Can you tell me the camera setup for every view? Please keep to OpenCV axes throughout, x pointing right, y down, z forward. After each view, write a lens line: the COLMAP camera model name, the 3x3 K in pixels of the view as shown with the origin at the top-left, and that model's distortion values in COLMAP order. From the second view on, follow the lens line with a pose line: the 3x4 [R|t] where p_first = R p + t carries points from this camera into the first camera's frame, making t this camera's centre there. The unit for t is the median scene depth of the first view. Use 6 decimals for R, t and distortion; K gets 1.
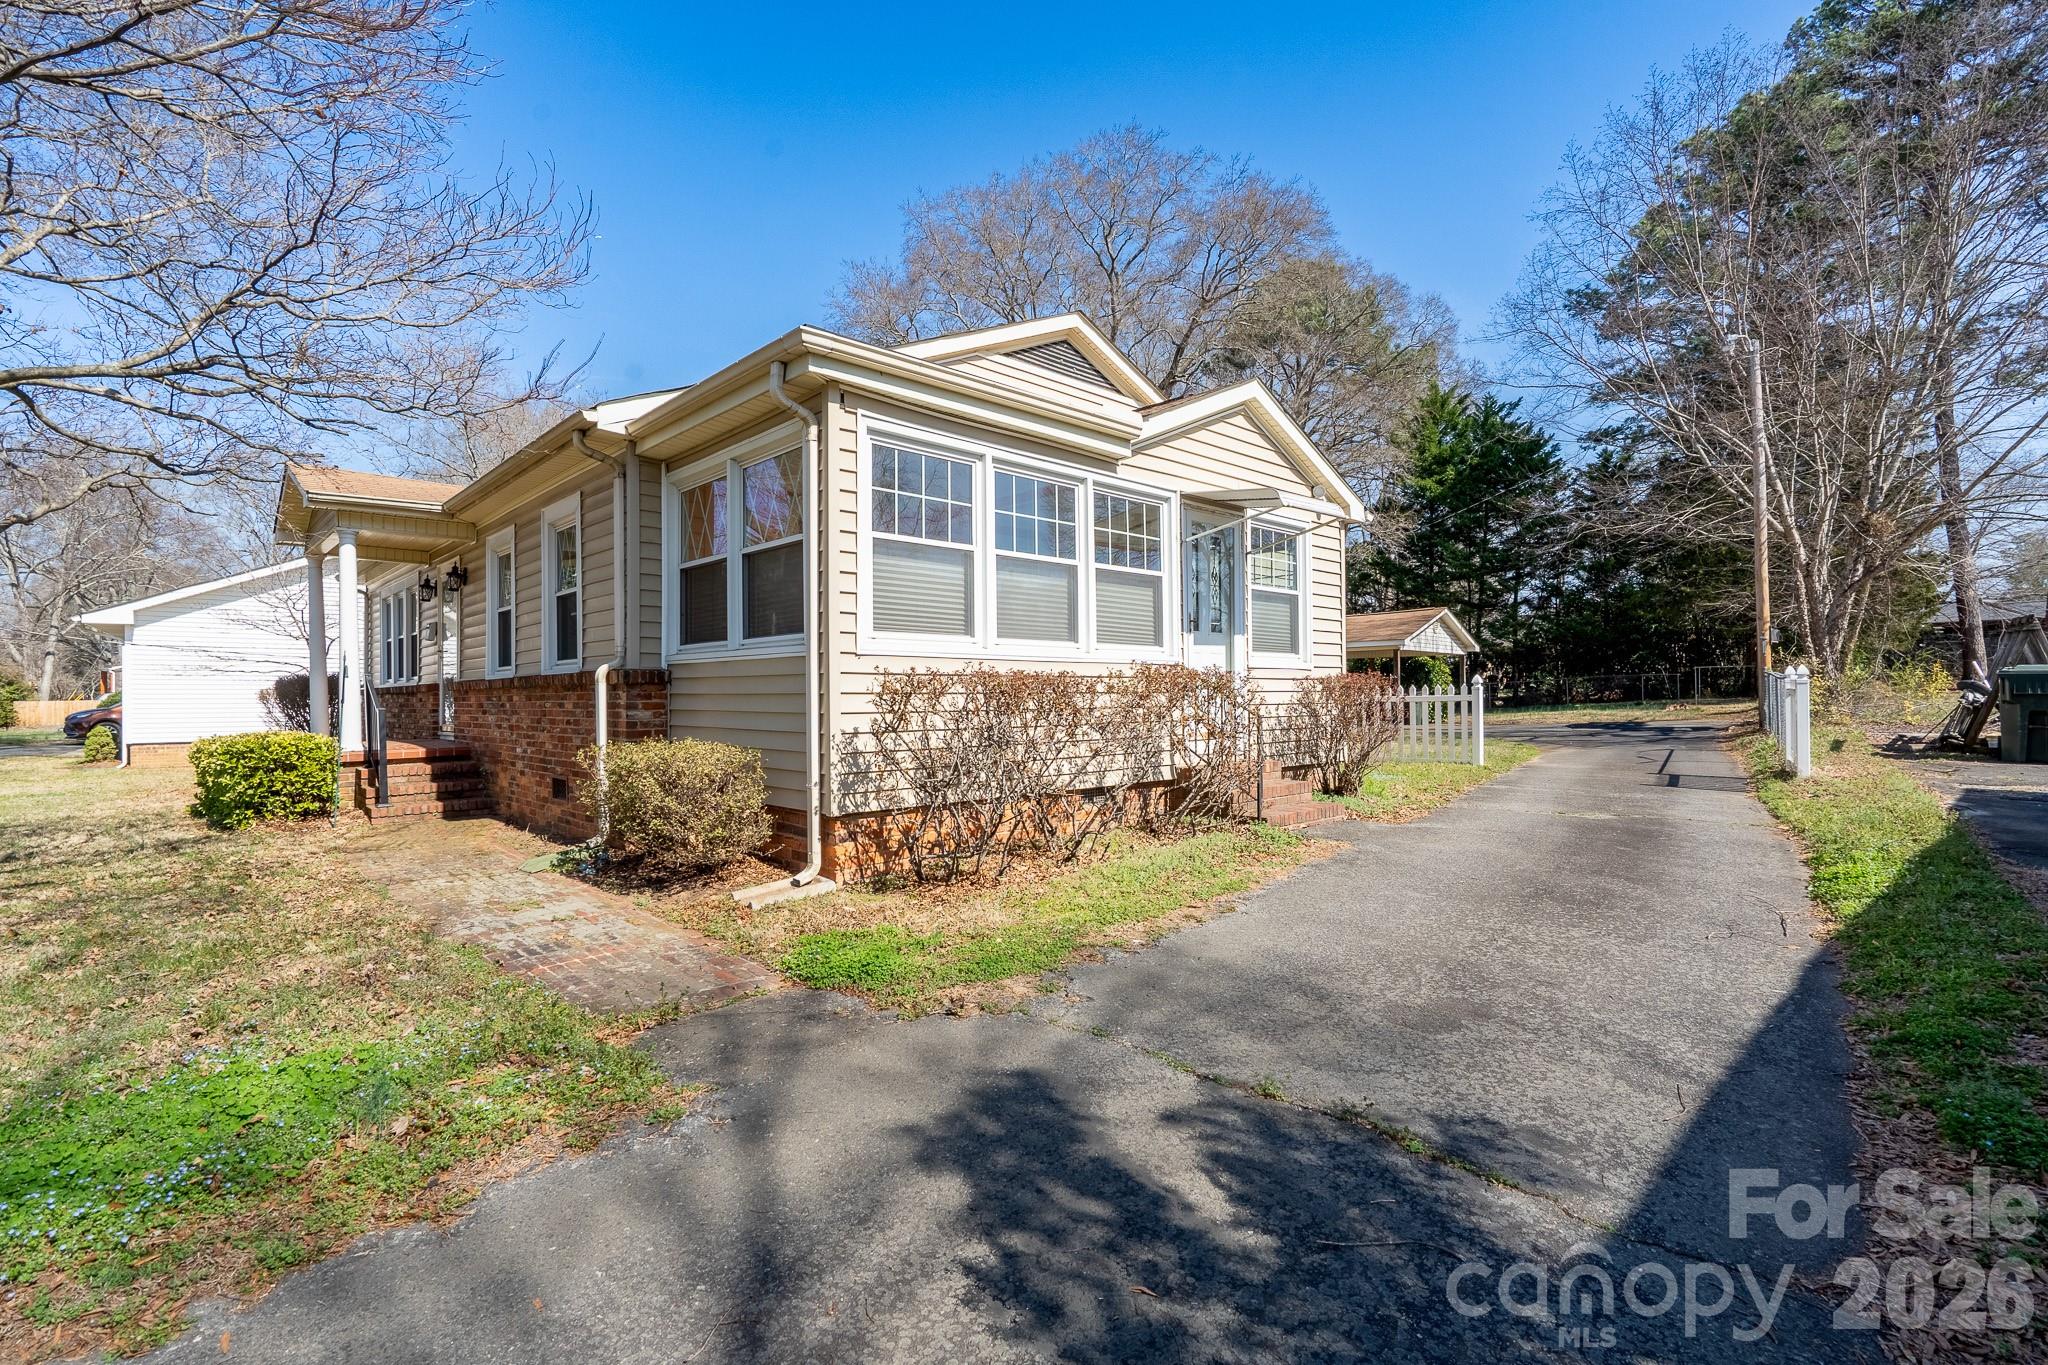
lens RADIAL K [[961.4, 0, 1037.7], [0, 961.4, 683.3], [0, 0, 1]] dist [-0.003643, 0.002665]
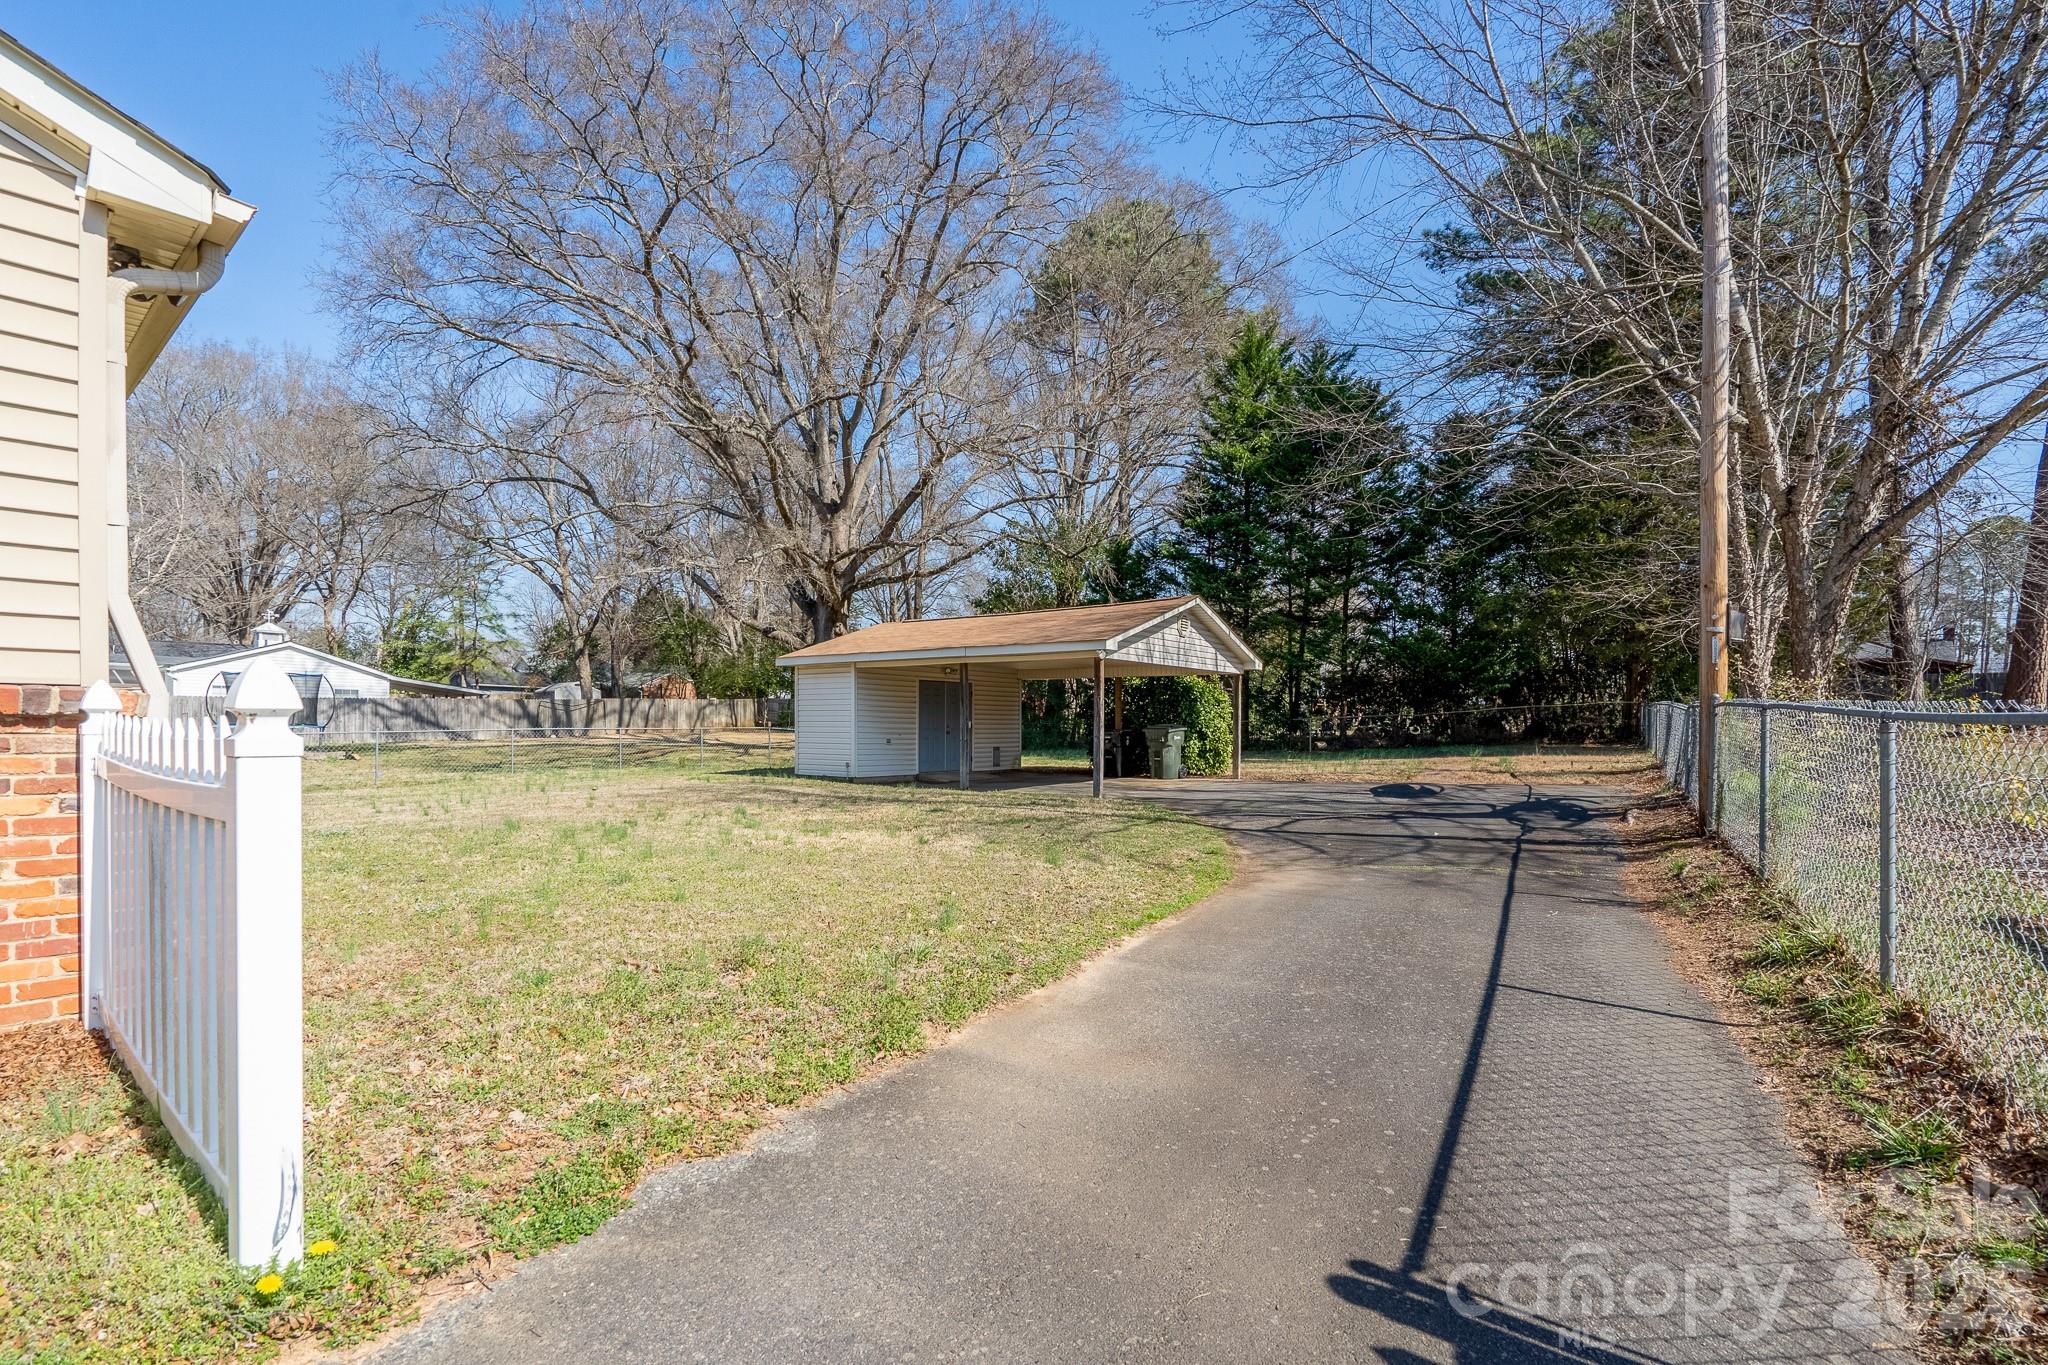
lens RADIAL K [[961.4, 0, 1044.7], [0, 961.4, 731.3], [0, 0, 1]] dist [-0.003643, 0.002665]
pose [[0.993624, 0.016020, 0.111597, 0.740870], [-0.018464, 0.999611, 0.020902, -0.004349], [-0.111219, -0.022829, 0.993534, 1.102451]]
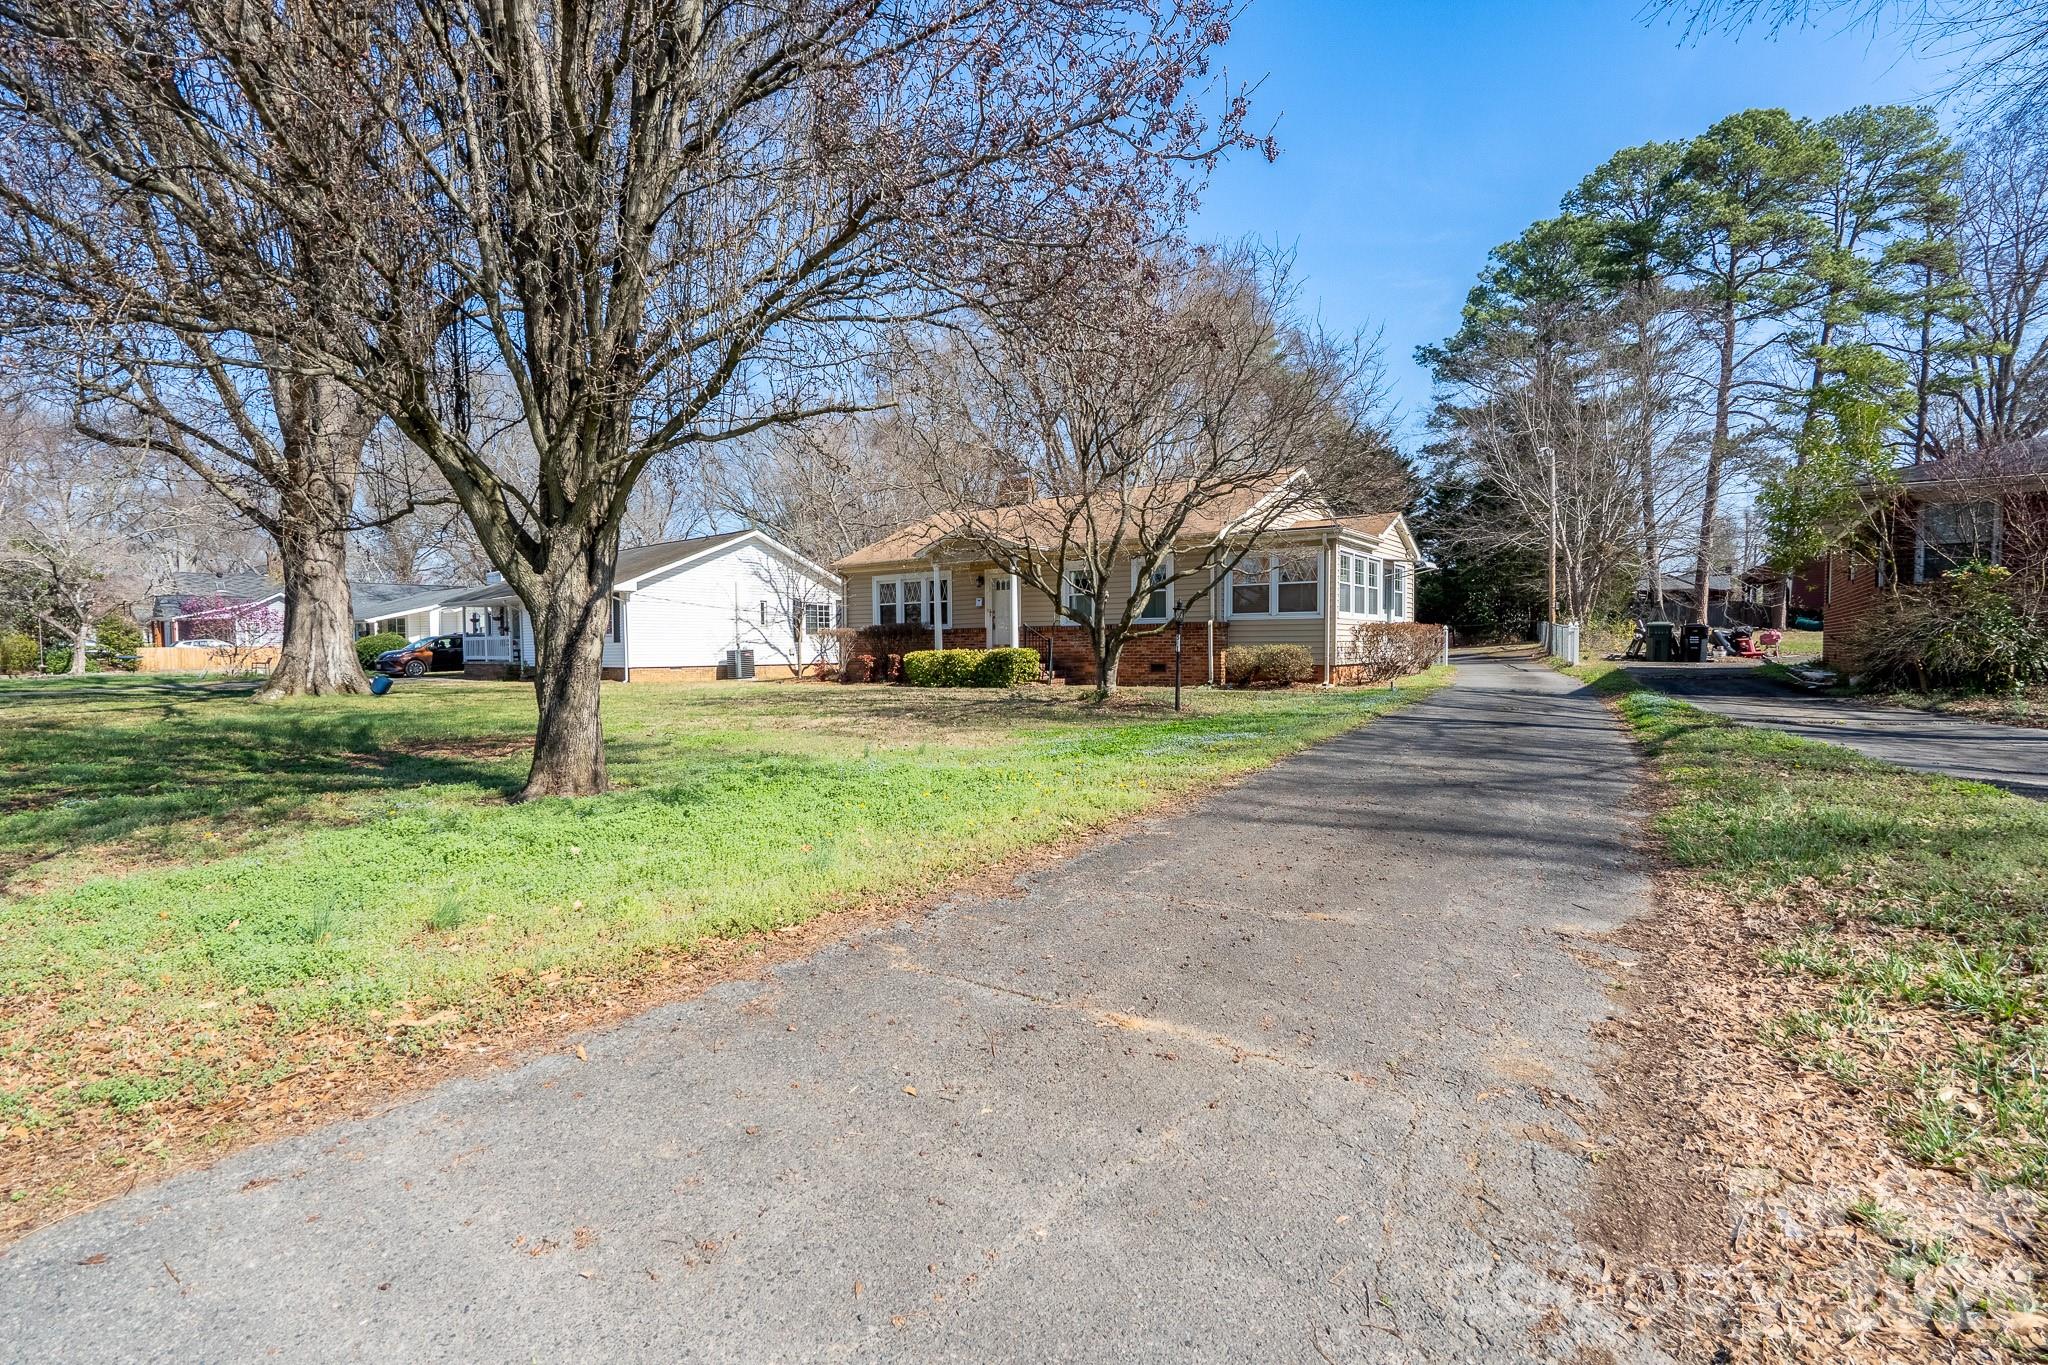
lens RADIAL K [[961.4, 0, 1036.9], [0, 961.4, 689.2], [0, 0, 1]] dist [-0.003643, 0.002665]
pose [[0.982832, -0.009758, 0.184243, -1.179097], [-0.000881, 0.998341, 0.057575, 0.016442], [-0.184499, -0.056749, 0.981193, -1.355528]]
